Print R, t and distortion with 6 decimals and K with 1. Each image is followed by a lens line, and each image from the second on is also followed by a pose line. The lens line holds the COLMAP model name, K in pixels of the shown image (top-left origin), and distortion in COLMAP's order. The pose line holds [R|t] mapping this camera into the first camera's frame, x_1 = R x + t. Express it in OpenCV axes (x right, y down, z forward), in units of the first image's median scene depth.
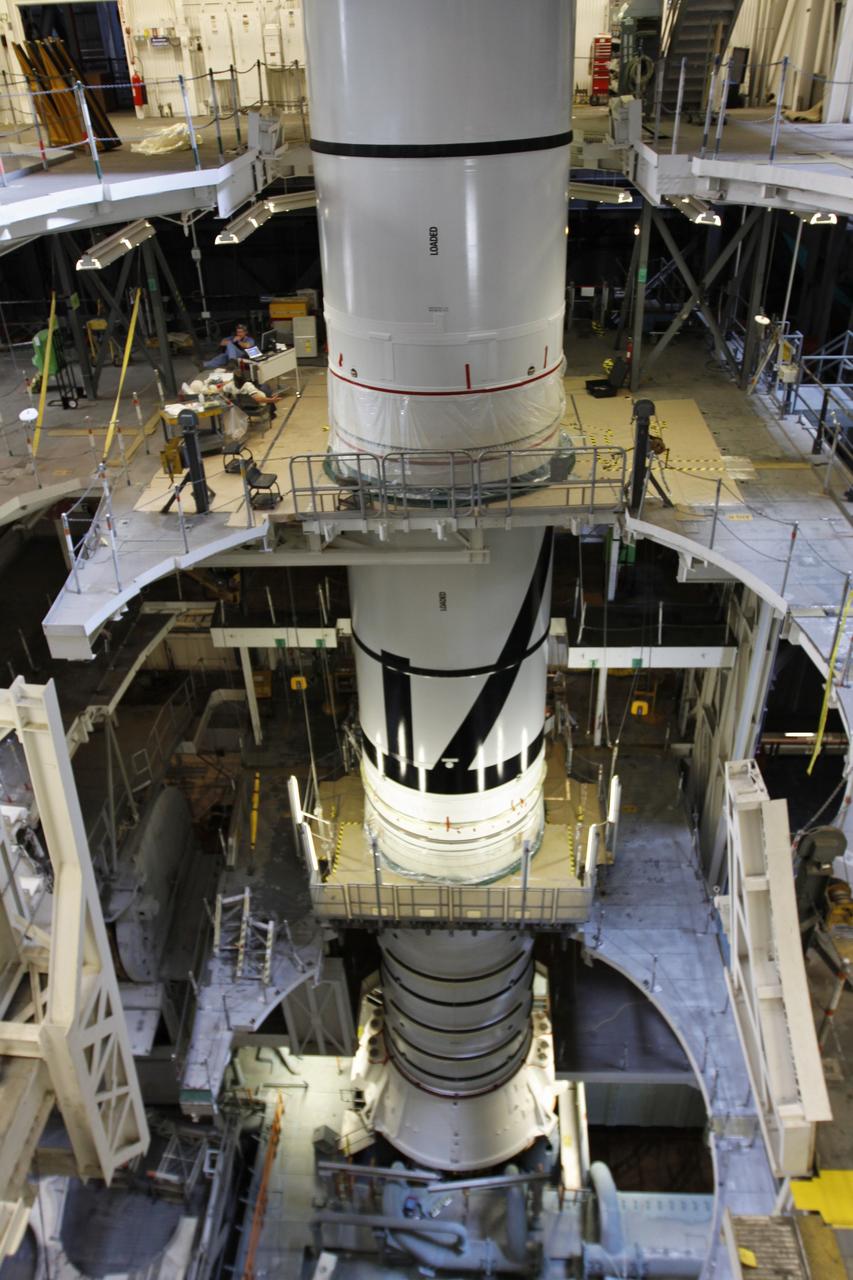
lens RADIAL K [[945.5, 0, 423.9], [0, 945.5, 626.8], [0, 0, 1]] dist [-0.076364, 0.056823]
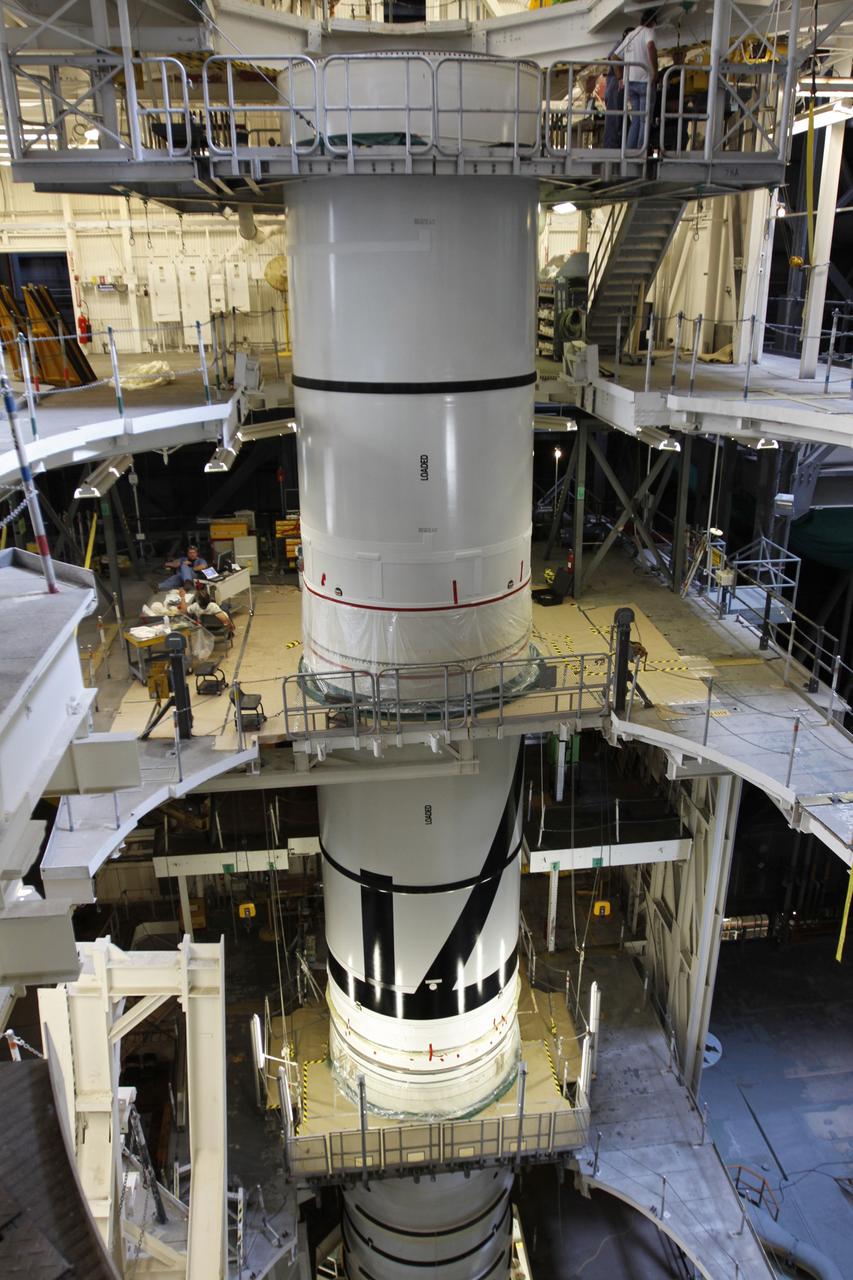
lens RADIAL K [[945.5, 0, 431.7], [0, 945.5, 623.0], [0, 0, 1]] dist [-0.076364, 0.056823]
pose [[0.987237, -0.035540, 0.155242, -0.108205], [0.068506, 0.974758, -0.212496, -0.011091], [-0.143771, 0.220419, 0.964751, 0.007702]]
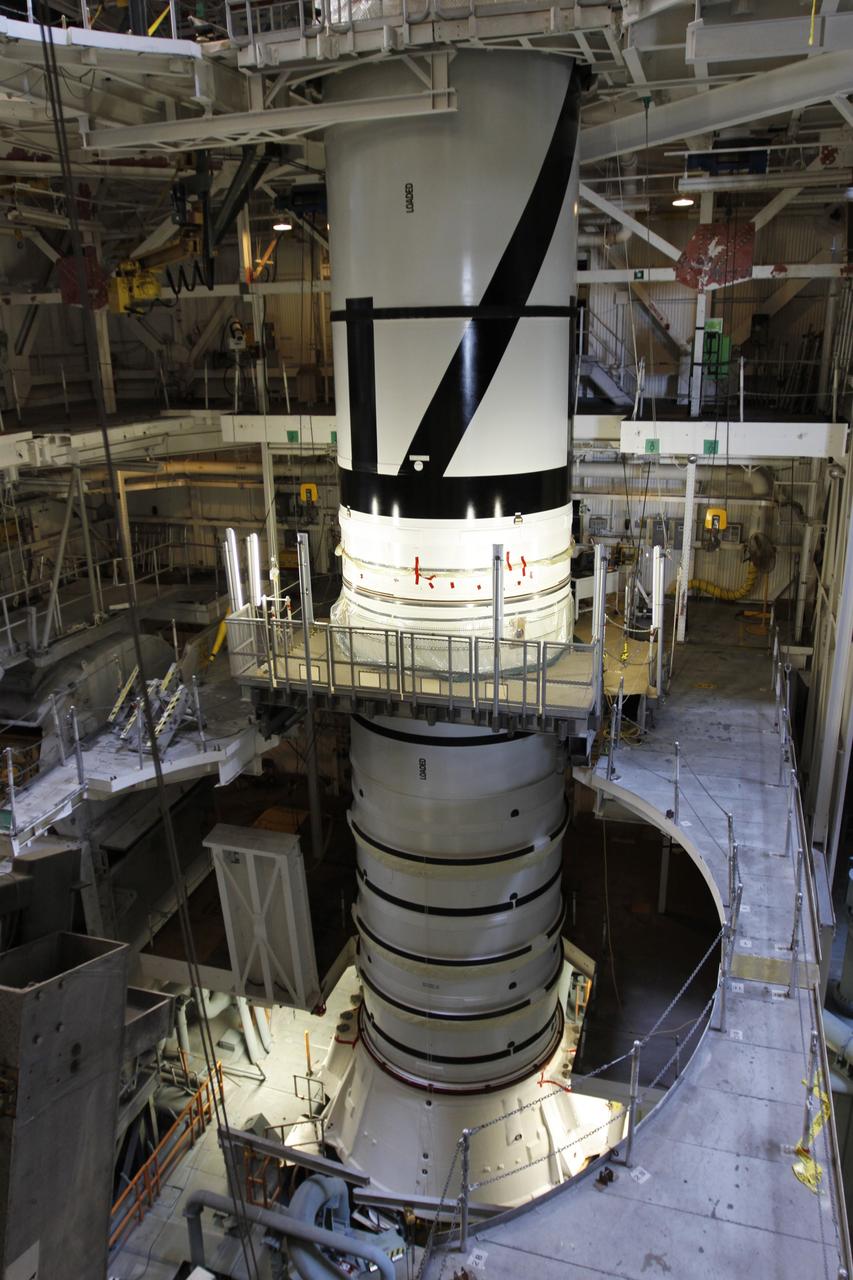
lens RADIAL K [[945.5, 0, 421.1], [0, 945.5, 599.0], [0, 0, 1]] dist [-0.076364, 0.056823]
pose [[0.968552, 0.087190, -0.233036, 0.216422], [-0.145695, 0.957969, -0.247120, 0.437953], [0.201695, 0.273301, 0.940546, 0.315439]]
